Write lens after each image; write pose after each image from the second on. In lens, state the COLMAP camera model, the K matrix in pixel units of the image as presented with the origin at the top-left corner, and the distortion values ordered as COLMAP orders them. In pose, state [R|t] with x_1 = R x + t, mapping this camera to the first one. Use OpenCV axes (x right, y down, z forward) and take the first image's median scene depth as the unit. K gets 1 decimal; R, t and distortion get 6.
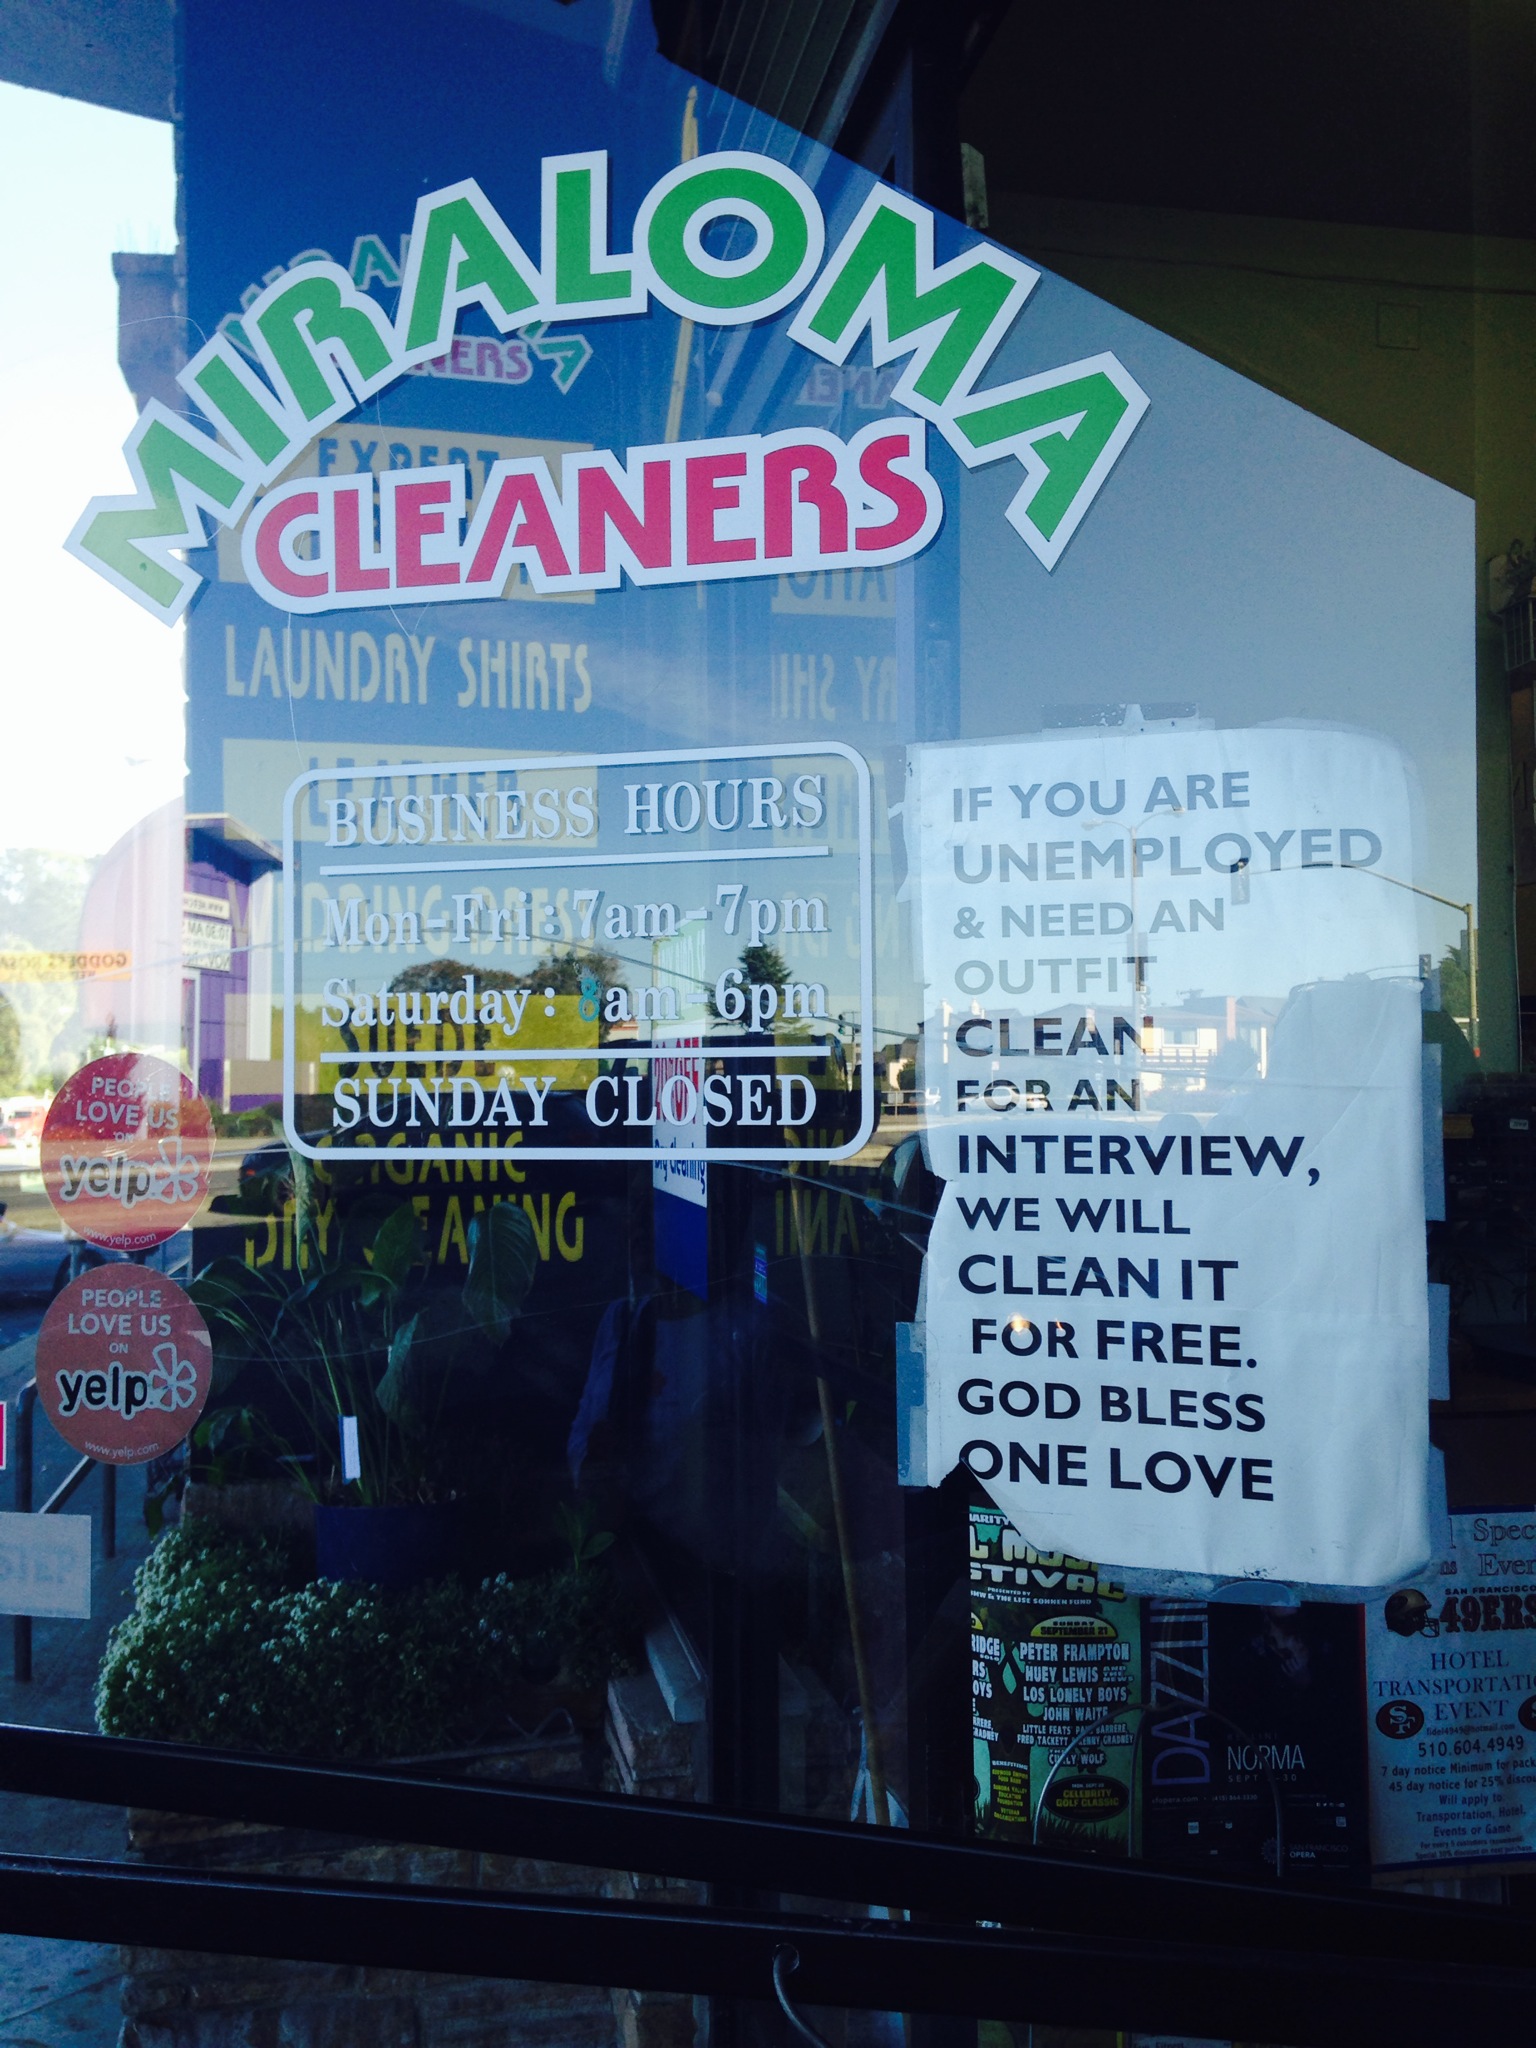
lens RADIAL K [[1873.1, 0, 769.1], [0, 1873.1, 1017.0], [0, 0, 1]] dist [0.183792, -0.294156]
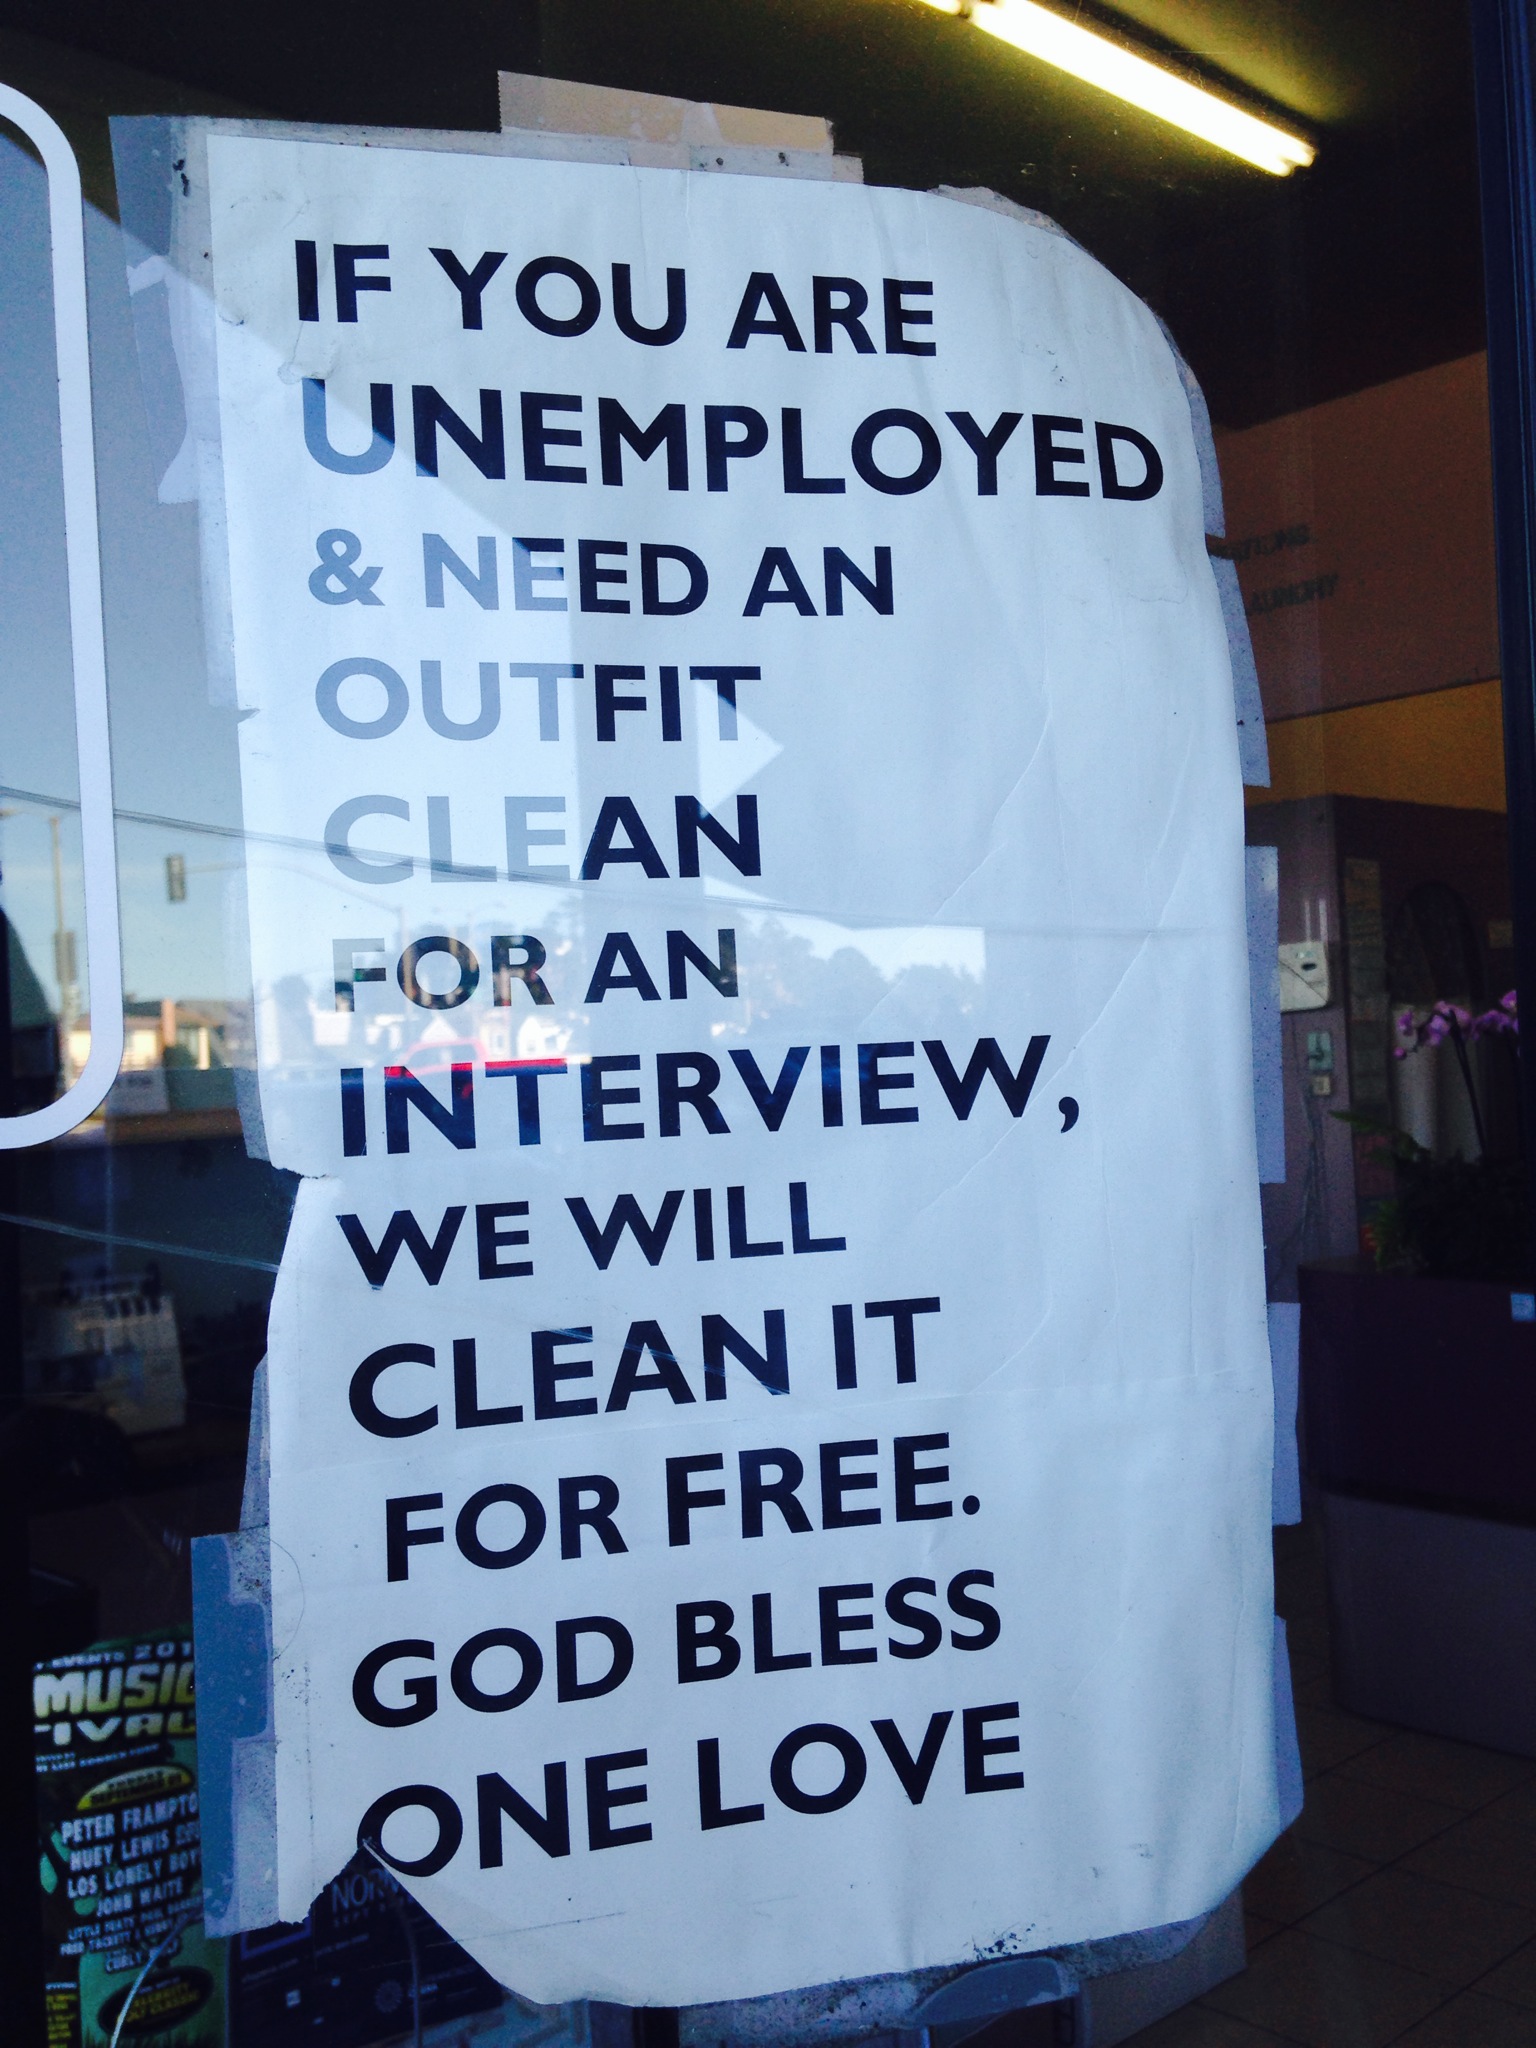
lens RADIAL K [[1873.1, 0, 769.1], [0, 1873.1, 1017.0], [0, 0, 1]] dist [0.183792, -0.294156]
pose [[0.854580, -0.023126, 0.518805, -0.037737], [0.023927, 0.999700, 0.005150, 0.052349], [-0.518769, 0.008012, 0.854877, 0.596043]]
